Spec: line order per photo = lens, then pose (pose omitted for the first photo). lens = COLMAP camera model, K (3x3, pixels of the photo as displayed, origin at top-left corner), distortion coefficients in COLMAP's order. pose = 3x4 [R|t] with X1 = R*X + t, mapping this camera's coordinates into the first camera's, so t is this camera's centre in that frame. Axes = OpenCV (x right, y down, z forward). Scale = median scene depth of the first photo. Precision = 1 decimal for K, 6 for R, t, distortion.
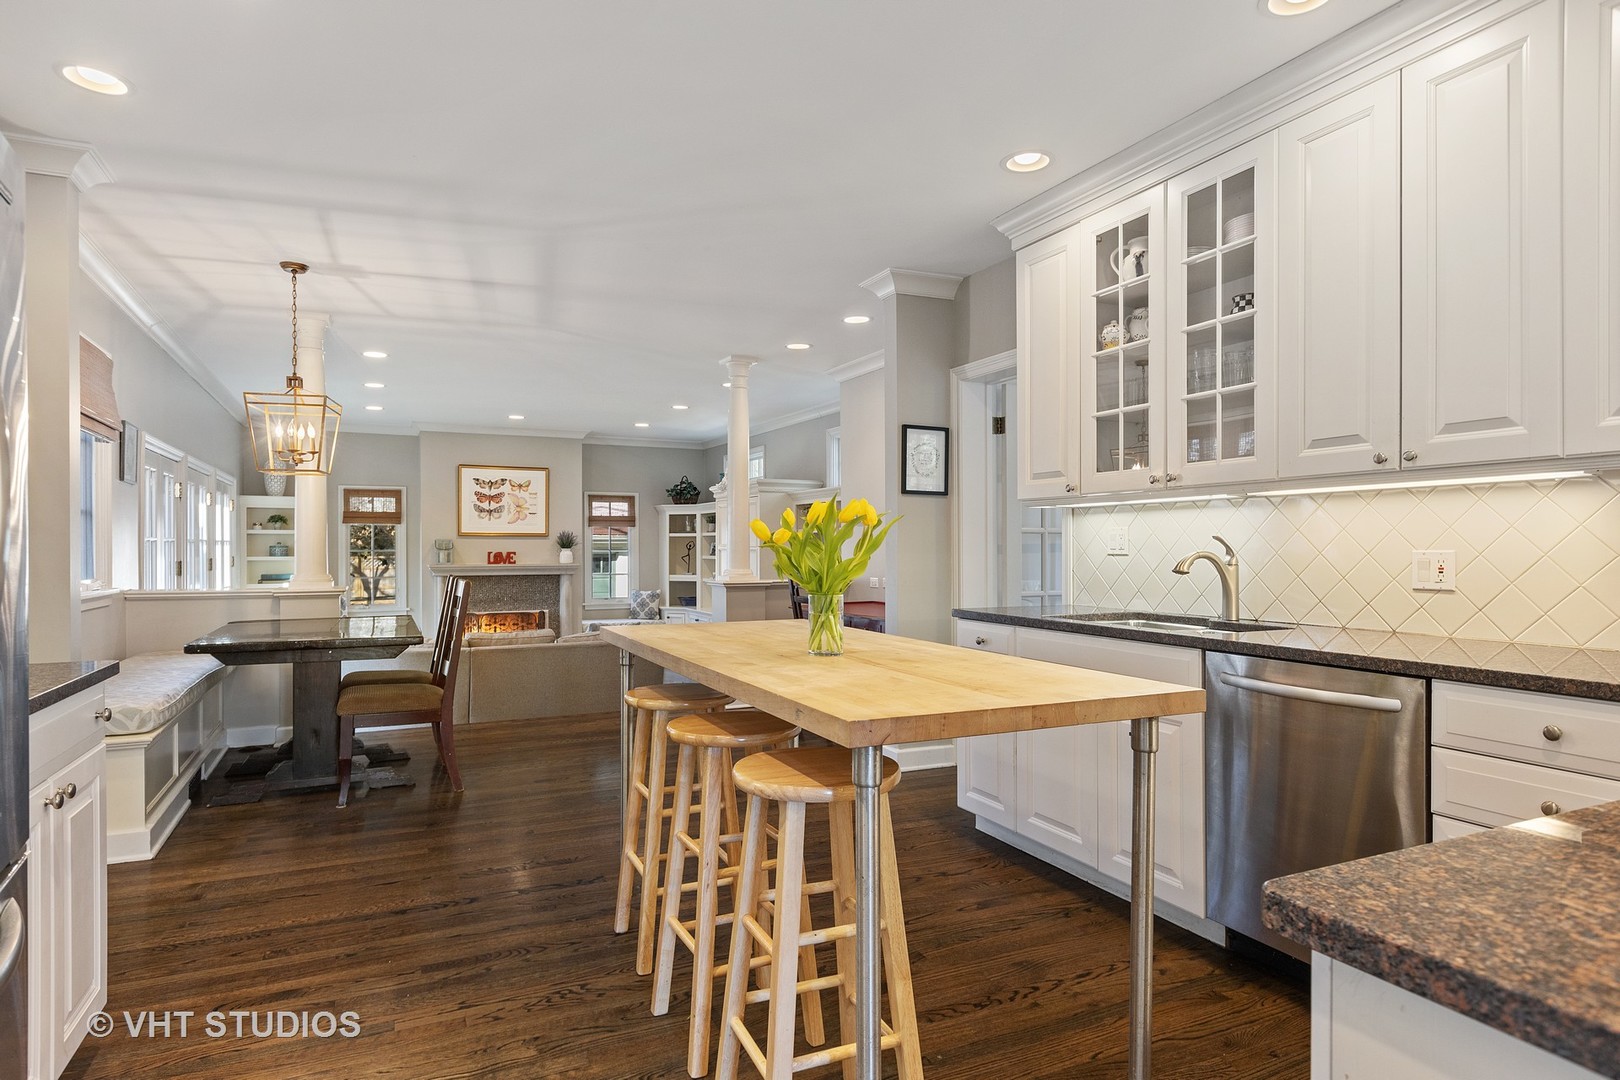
lens RADIAL K [[879.3, 0, 798.6], [0, 879.3, 542.6], [0, 0, 1]] dist [0.003003, 0.000957]
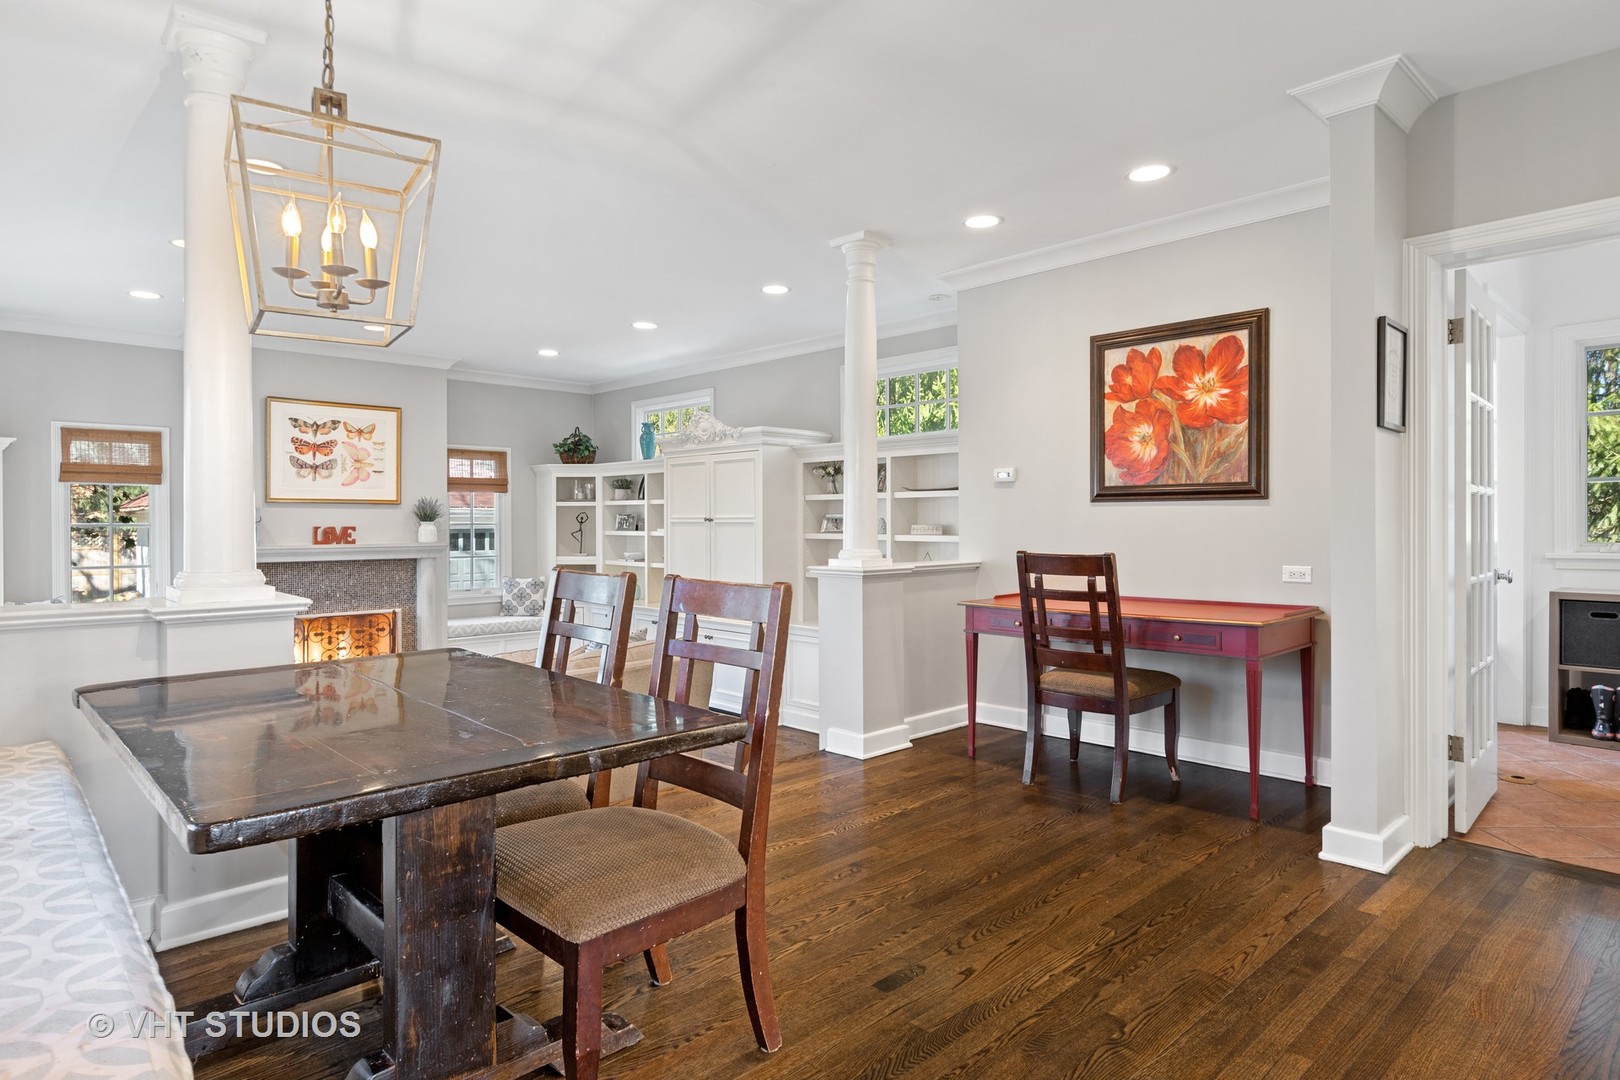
lens RADIAL K [[886.8, 0, 791.9], [0, 886.8, 529.4], [0, 0, 1]] dist [0.002418, 0.000649]
pose [[0.952286, -0.003463, 0.305186, -0.208394], [-0.000347, 0.999923, 0.012428, 0.004052], [-0.305206, -0.011941, 0.952212, 0.230540]]
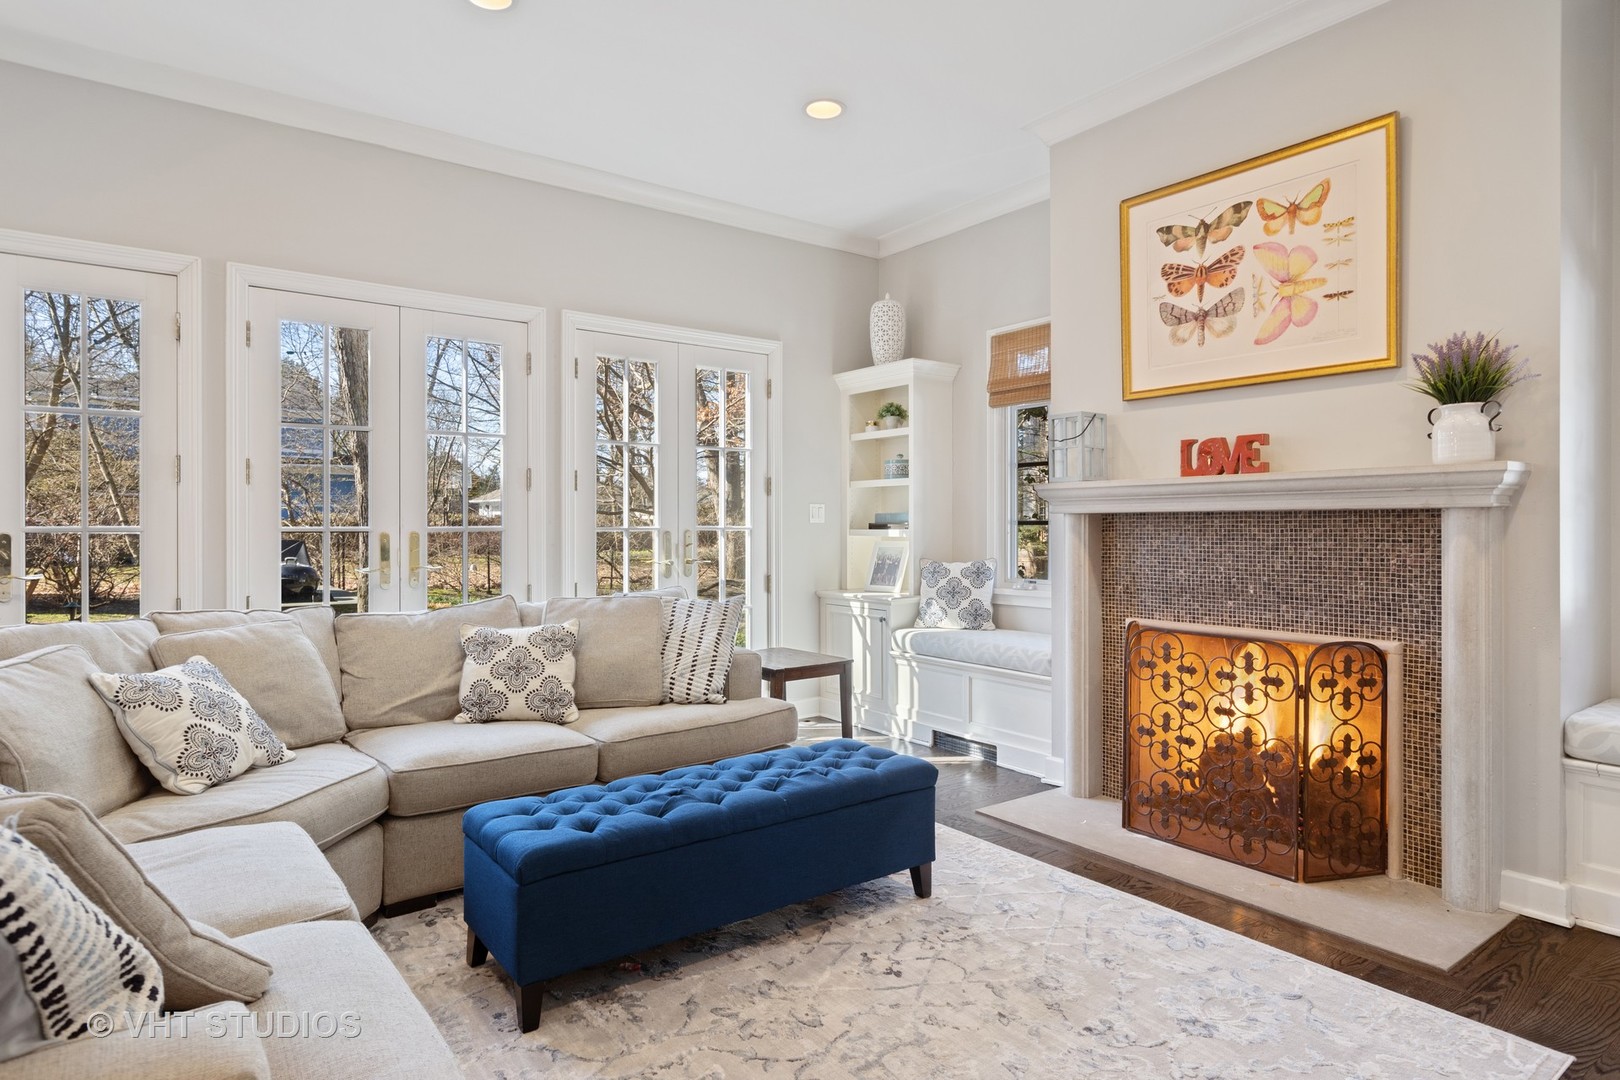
lens RADIAL K [[910.5, 0, 806.0], [0, 910.5, 525.4], [0, 0, 1]] dist [-0.000903, 0.000636]
pose [[0.182351, -0.002832, -0.983229, -0.046677], [0.004430, 0.999988, -0.002059, 0.041933], [0.983224, -0.003980, 0.182361, 0.793118]]
